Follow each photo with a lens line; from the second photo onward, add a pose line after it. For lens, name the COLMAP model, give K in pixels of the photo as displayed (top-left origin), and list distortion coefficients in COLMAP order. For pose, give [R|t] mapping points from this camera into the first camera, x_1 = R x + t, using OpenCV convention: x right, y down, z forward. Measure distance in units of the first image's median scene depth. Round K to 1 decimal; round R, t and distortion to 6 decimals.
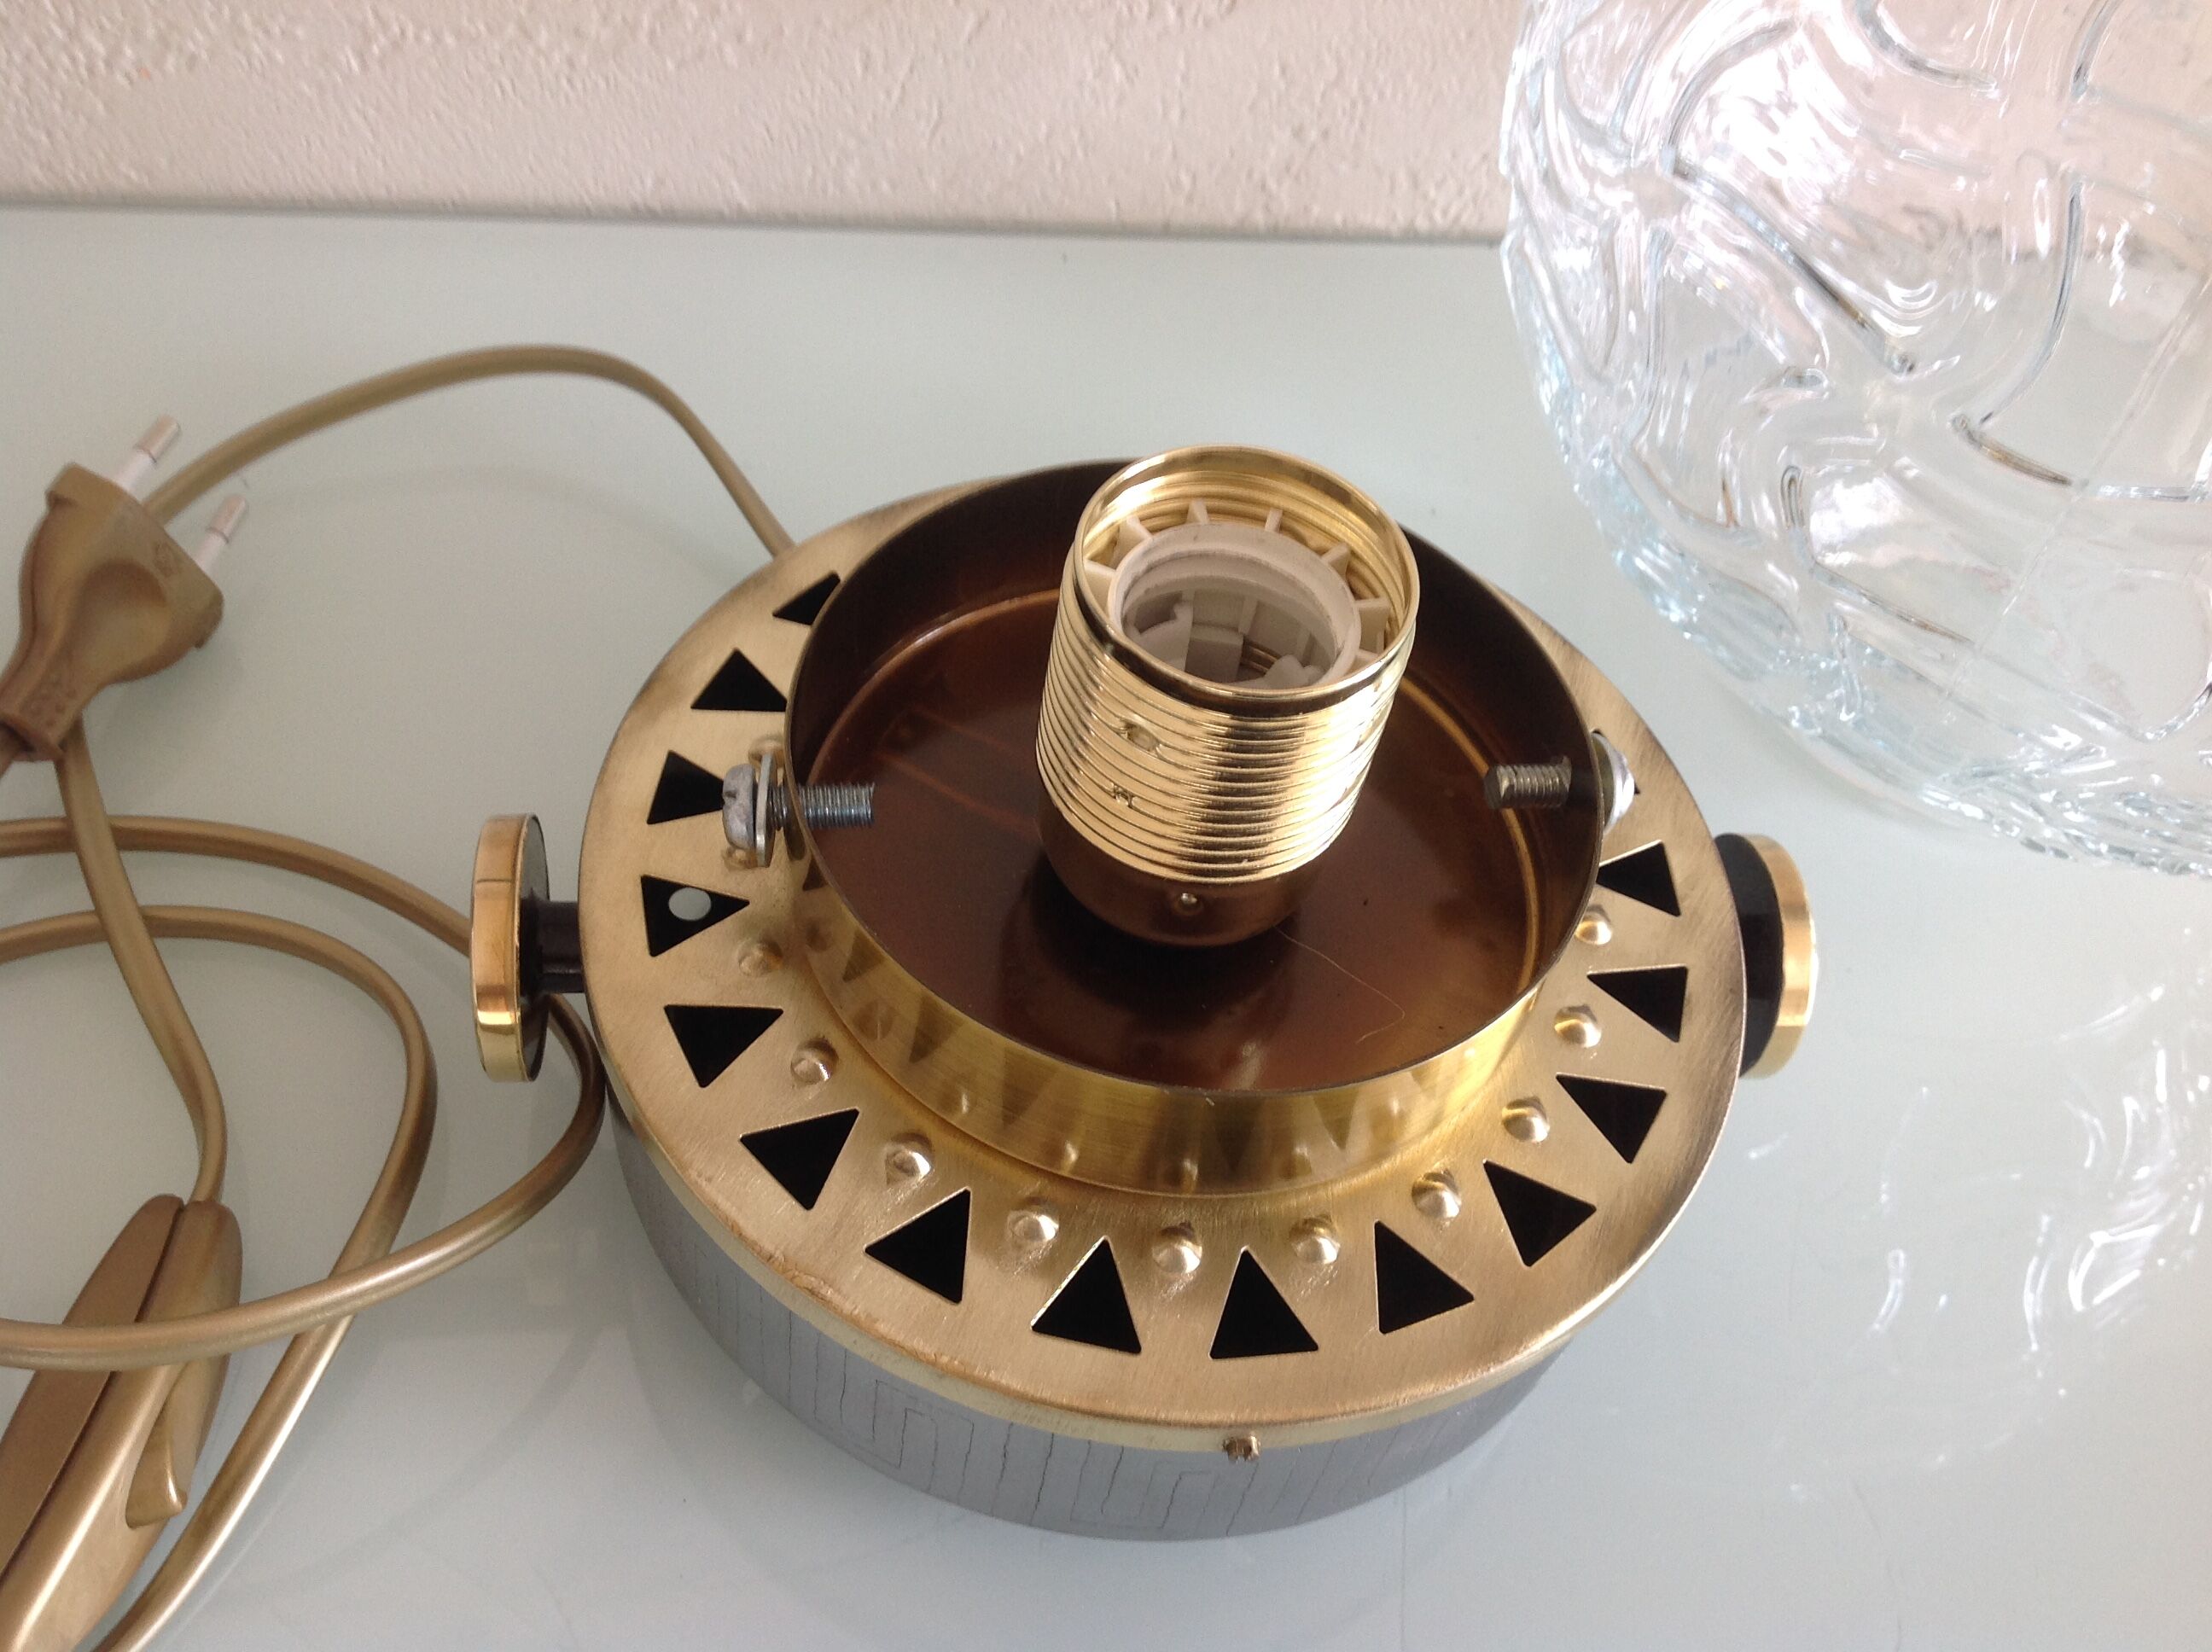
lens RADIAL K [[2174.4, 0, 1108.8], [0, 2174.4, 831.1], [0, 0, 1]] dist [0.100766, -0.173236]
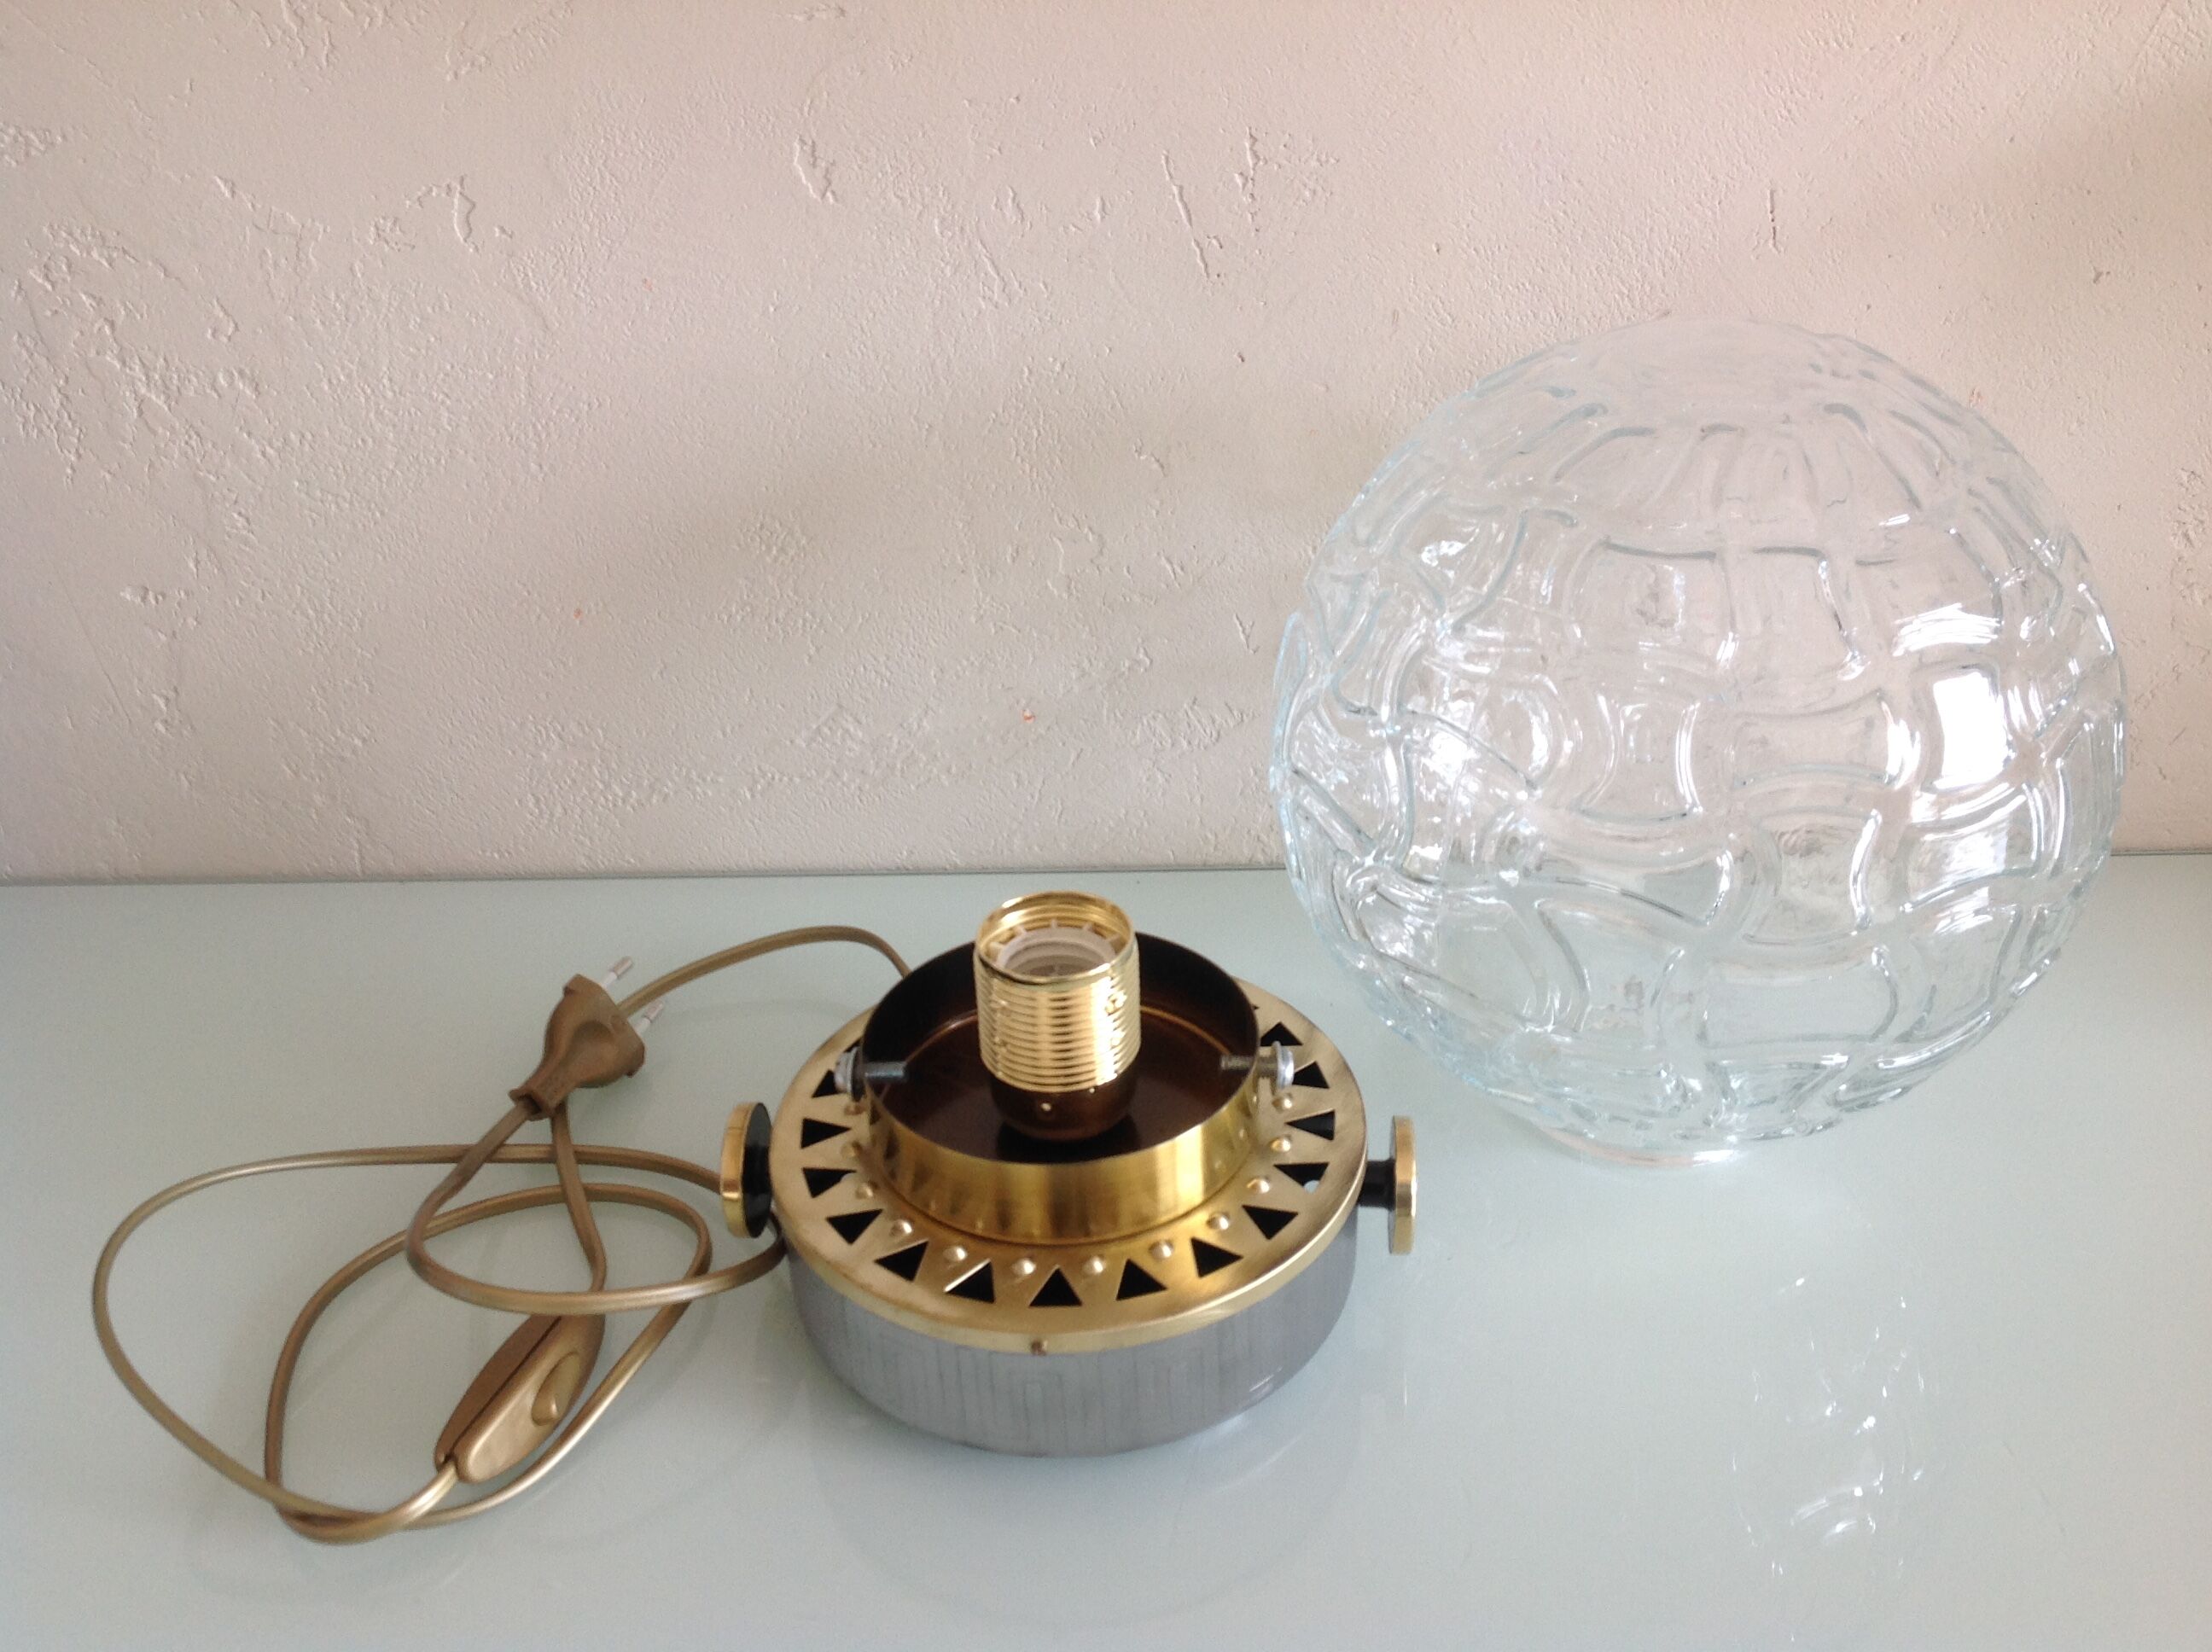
lens RADIAL K [[2228.5, 0, 1121.8], [0, 2228.5, 923.8], [0, 0, 1]] dist [0.105664, -0.241246]
pose [[0.975236, -0.042604, -0.217025, 0.481379], [-0.030645, 0.945776, -0.323372, 0.461251], [0.219034, 0.322015, 0.921049, -0.822119]]
